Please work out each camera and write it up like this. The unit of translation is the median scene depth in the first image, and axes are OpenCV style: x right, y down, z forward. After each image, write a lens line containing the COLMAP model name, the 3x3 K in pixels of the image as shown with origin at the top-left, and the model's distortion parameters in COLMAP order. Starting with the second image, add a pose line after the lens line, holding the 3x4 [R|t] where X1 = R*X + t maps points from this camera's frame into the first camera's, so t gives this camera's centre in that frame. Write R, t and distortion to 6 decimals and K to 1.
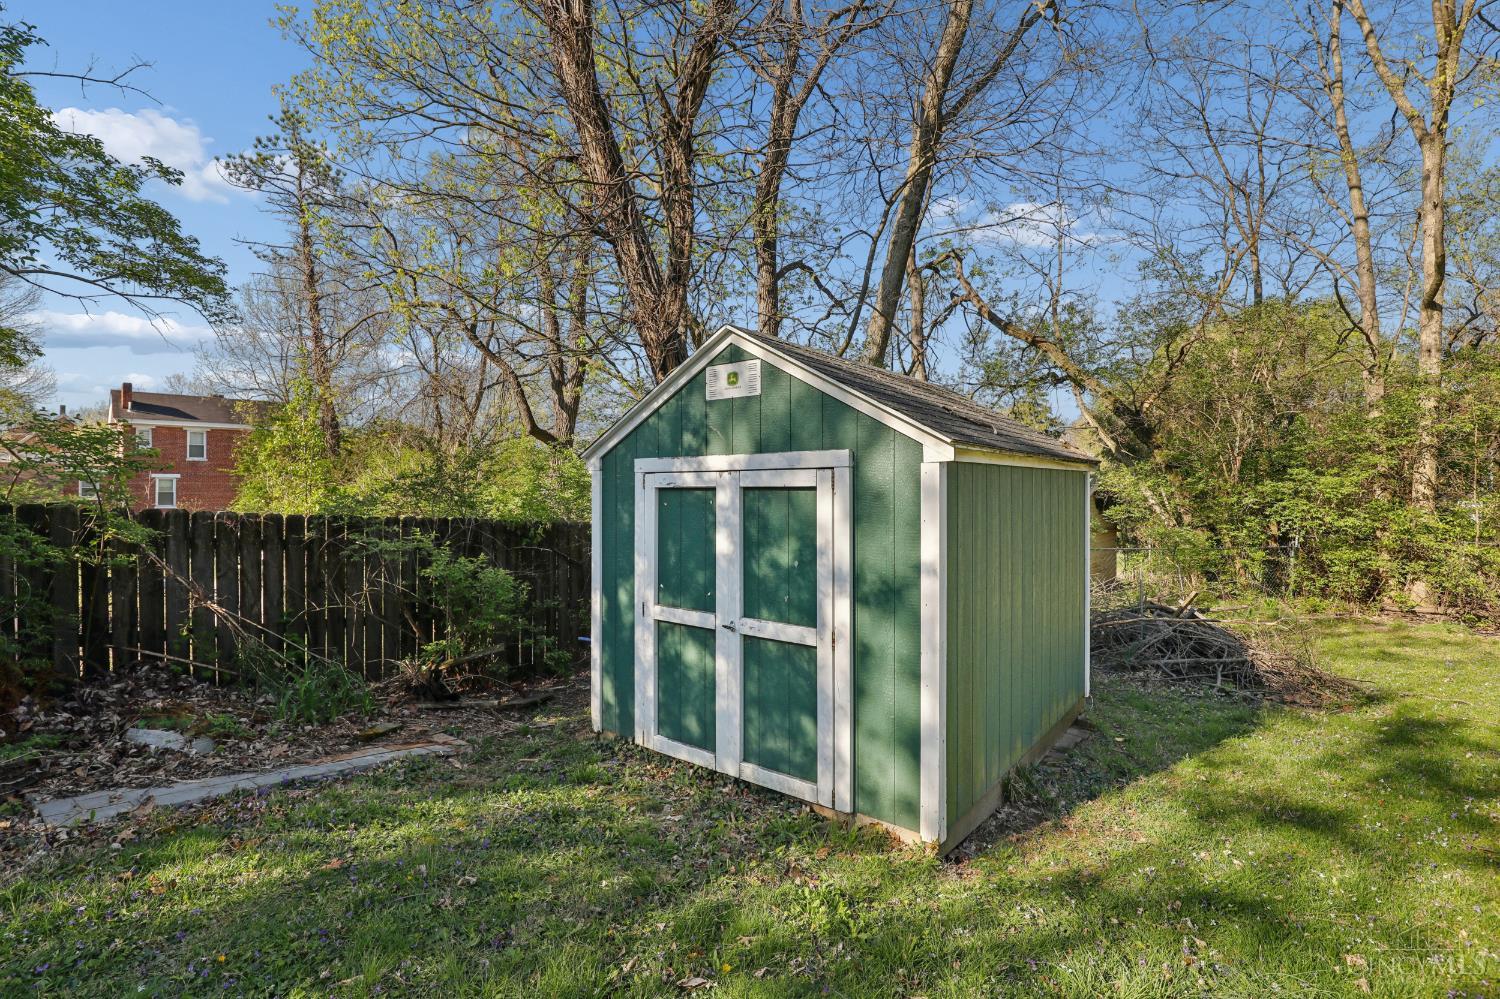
lens RADIAL K [[693.5, 0, 748.8], [0, 693.5, 488.9], [0, 0, 1]] dist [-0.036568, 0.007056]
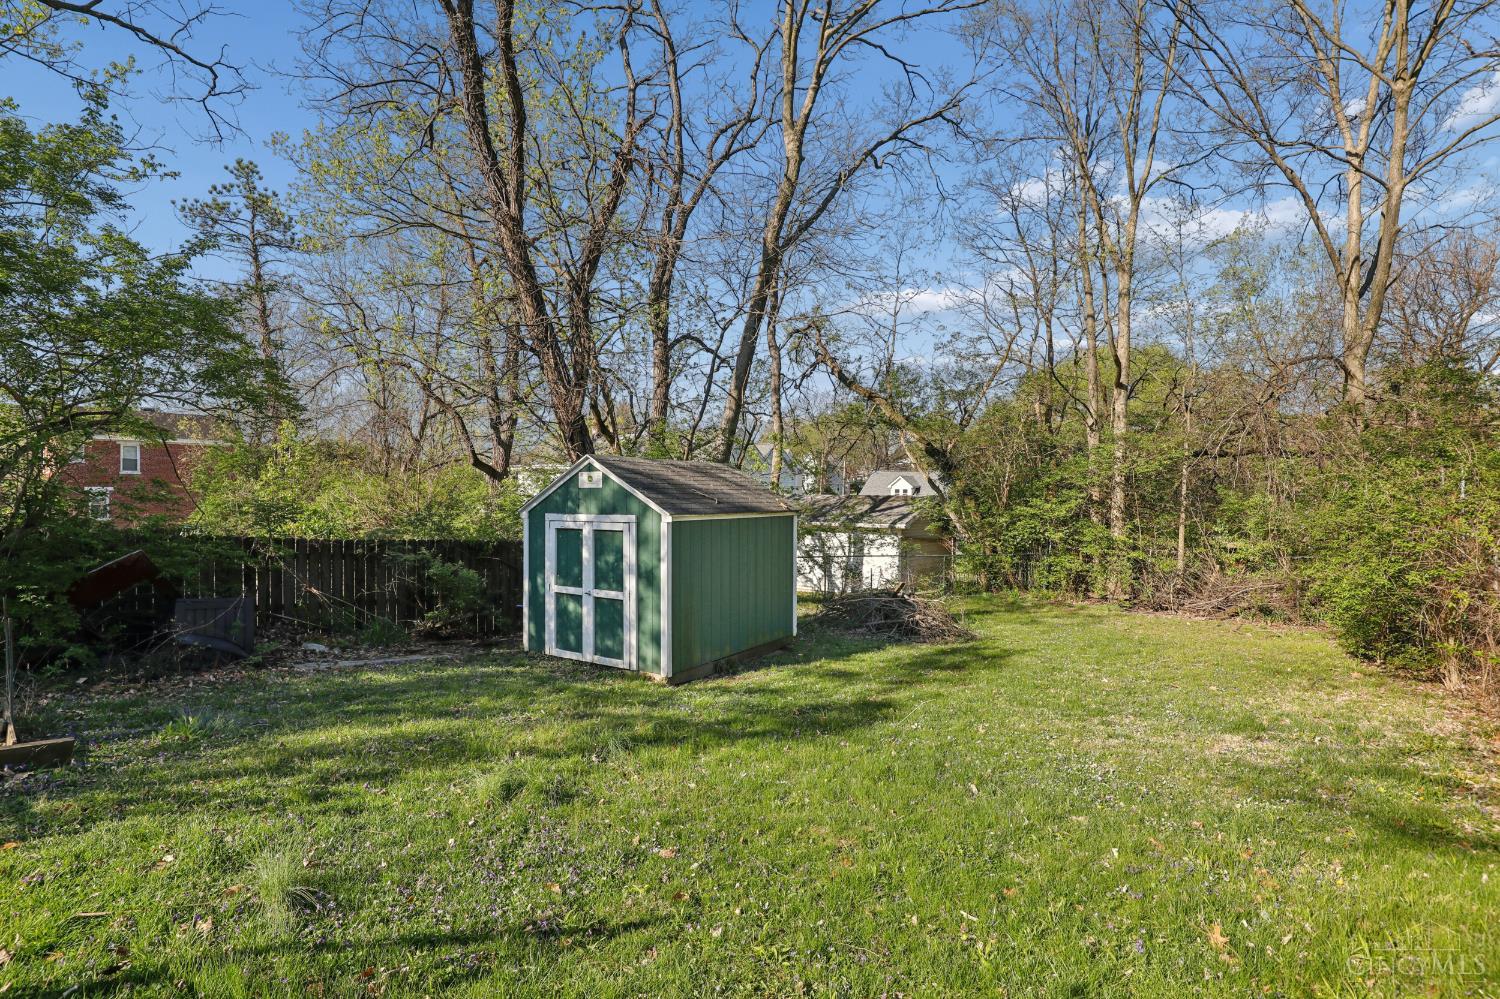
lens RADIAL K [[688.5, 0, 750.0], [0, 688.5, 499.5], [0, 0, 1]] dist [-0.036942, 0.007031]
pose [[0.995450, 0.001018, 0.095284, 0.258432], [-0.001429, 0.999990, 0.004242, -0.100031], [-0.095278, -0.004358, 0.995441, -1.134413]]
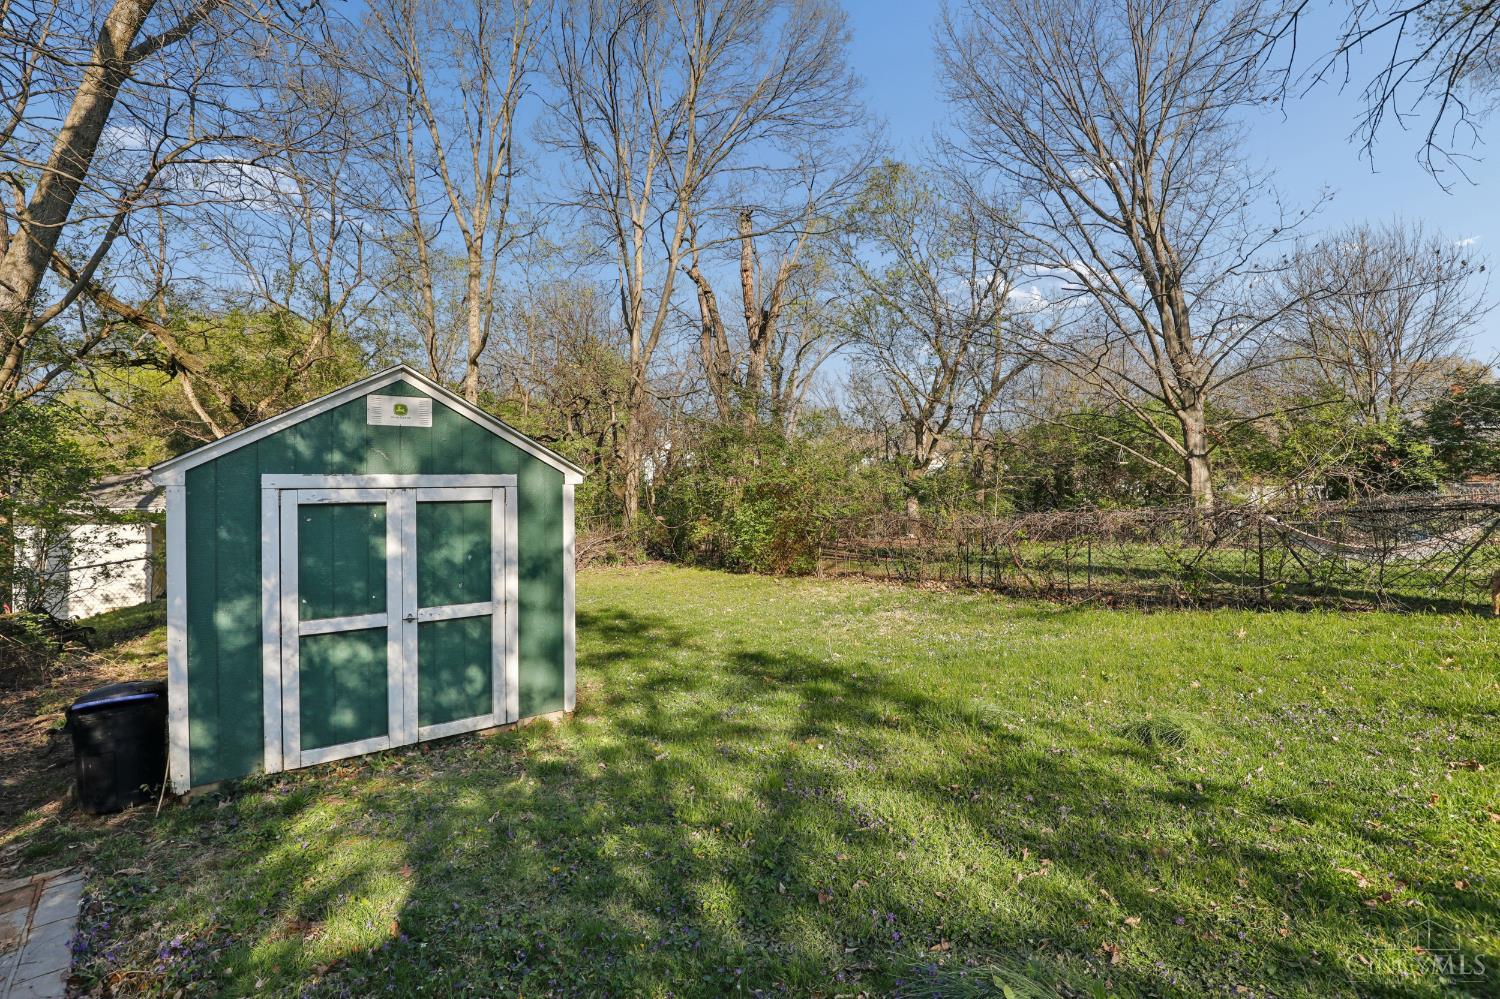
lens RADIAL K [[693.5, 0, 748.8], [0, 693.5, 488.9], [0, 0, 1]] dist [-0.036568, 0.007056]
pose [[0.264814, -0.015474, 0.964175, -0.947842], [-0.004821, 0.999838, 0.017370, -0.045147], [-0.964288, -0.009248, 0.264696, 0.110258]]
